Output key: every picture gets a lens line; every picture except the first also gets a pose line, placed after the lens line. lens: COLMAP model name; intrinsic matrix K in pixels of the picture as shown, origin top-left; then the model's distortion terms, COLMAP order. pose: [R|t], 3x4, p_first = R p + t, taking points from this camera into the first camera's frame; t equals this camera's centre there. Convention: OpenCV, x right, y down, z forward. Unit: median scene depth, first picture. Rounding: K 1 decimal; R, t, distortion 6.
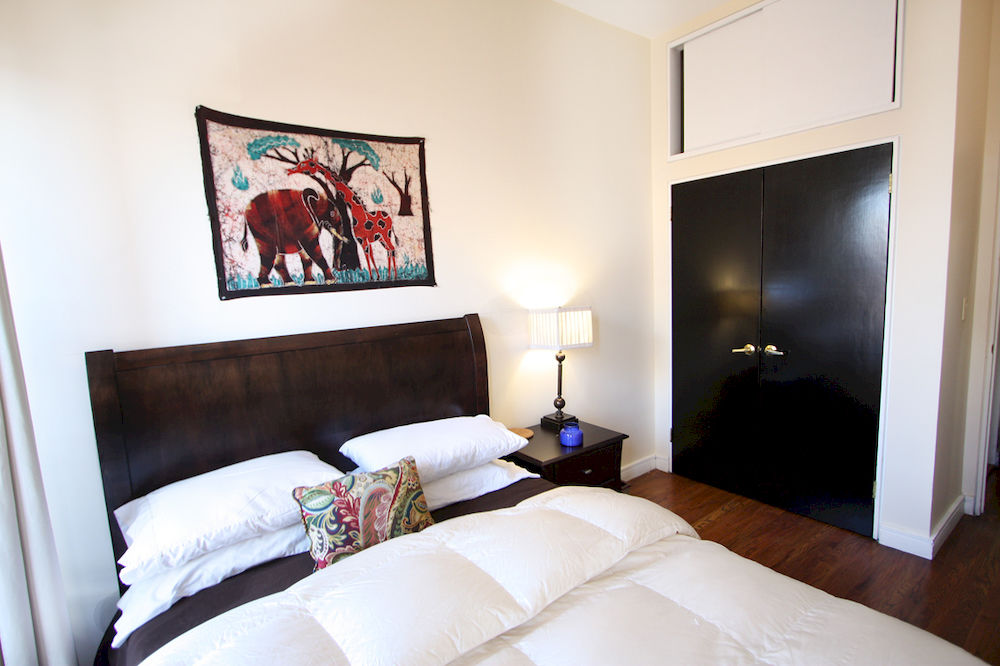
lens RADIAL K [[510.0, 0, 500.9], [0, 510.0, 333.1], [0, 0, 1]] dist [-0.006631, -0.000538]
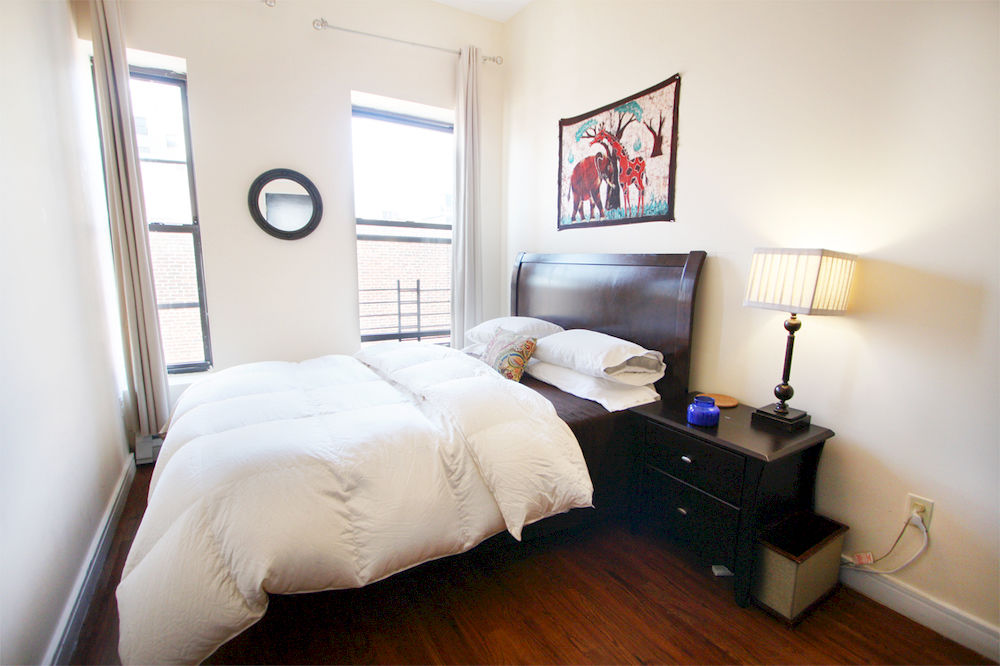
lens RADIAL K [[462.1, 0, 505.3], [0, 462.1, 339.6], [0, 0, 1]] dist [-0.017577, 0.002603]
pose [[-0.101183, 0.213501, -0.971689, 0.954750], [-0.120563, 0.966872, 0.224996, -0.032711], [0.987536, 0.139915, -0.072090, 0.851014]]
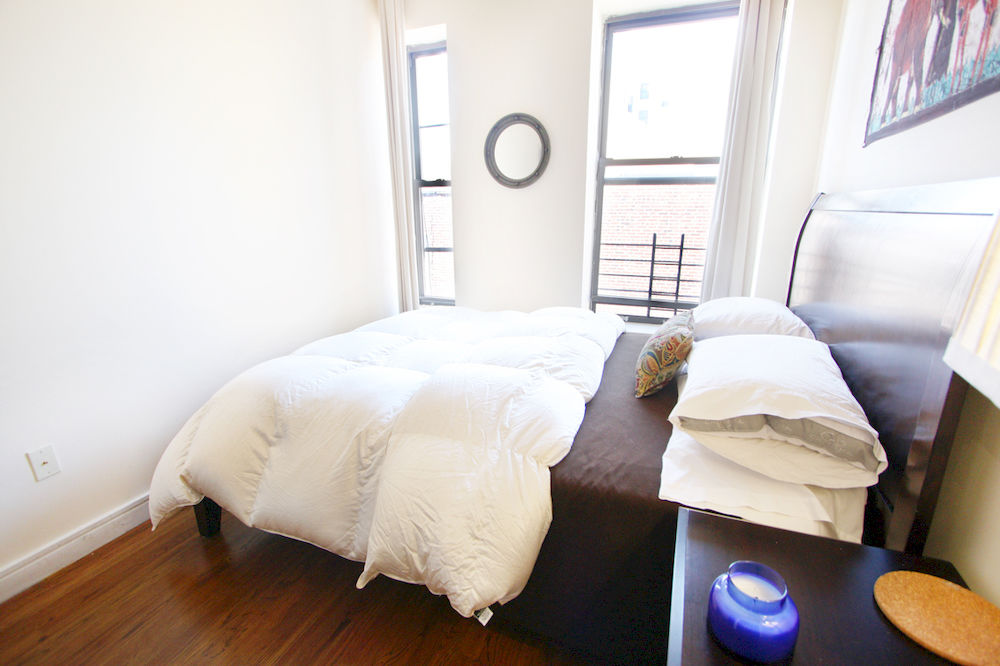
lens RADIAL K [[462.1, 0, 499.8], [0, 462.1, 337.9], [0, 0, 1]] dist [-0.017577, 0.002603]
pose [[-0.865956, 0.182658, -0.465570, 0.413300], [-0.011413, 0.923458, 0.383530, -0.047335], [0.499989, 0.337434, -0.797590, 1.249852]]
